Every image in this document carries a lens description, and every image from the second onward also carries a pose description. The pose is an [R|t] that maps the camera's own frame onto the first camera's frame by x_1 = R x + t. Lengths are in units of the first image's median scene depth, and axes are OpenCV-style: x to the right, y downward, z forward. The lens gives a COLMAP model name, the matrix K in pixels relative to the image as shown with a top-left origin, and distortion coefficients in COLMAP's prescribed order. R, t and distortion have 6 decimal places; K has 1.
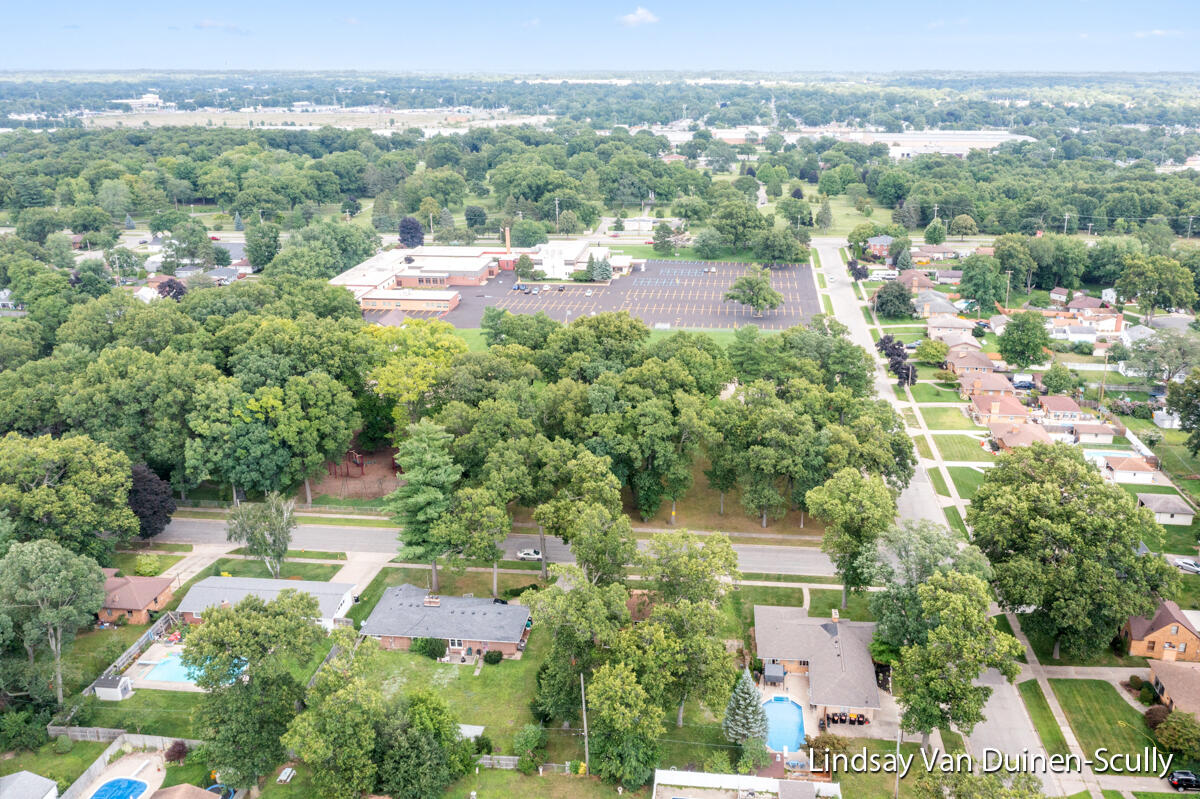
lens RADIAL K [[943.9, 0, 605.9], [0, 943.9, 403.9], [0, 0, 1]] dist [0.003268, -0.010610]
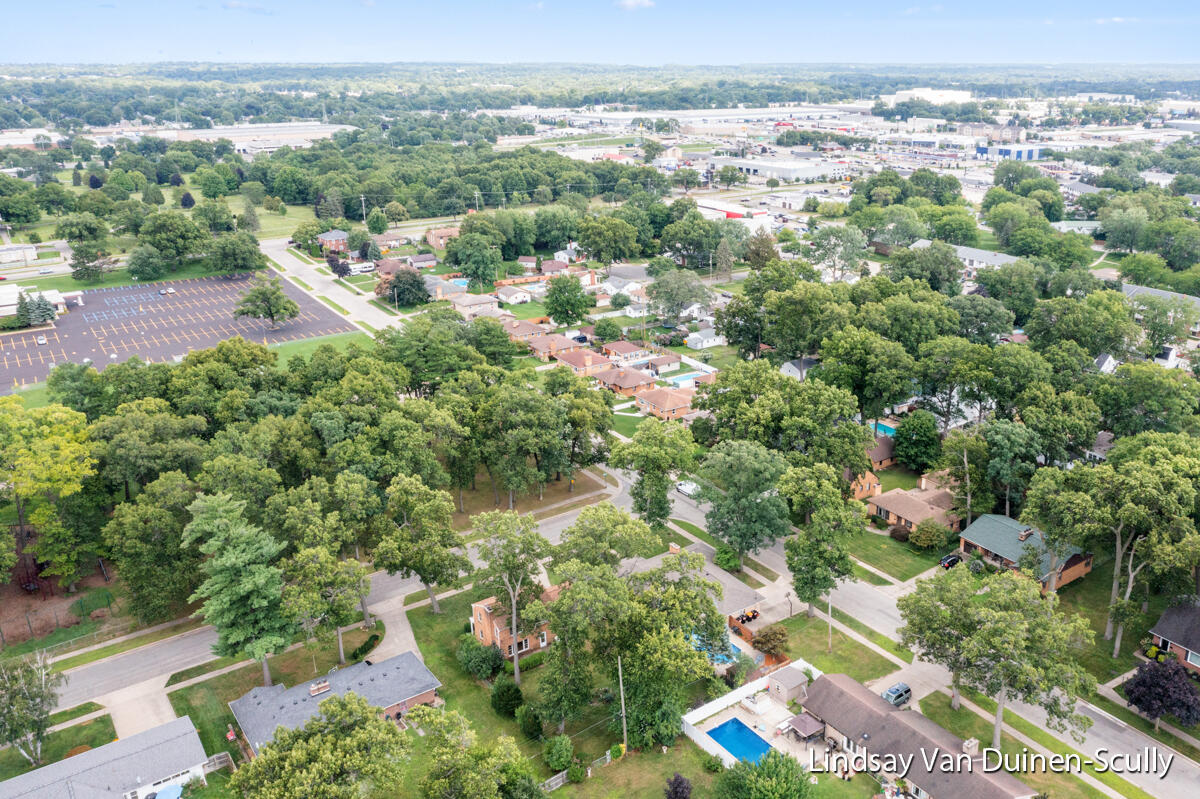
lens RADIAL K [[993.6, 0, 602.8], [0, 993.6, 399.5], [0, 0, 1]] dist [0.000850, 0.002021]
pose [[0.738186, -0.221400, 0.637231, -0.214222], [0.228967, 0.970765, 0.072042, -0.020342], [-0.634551, 0.092725, 0.767298, 0.053904]]
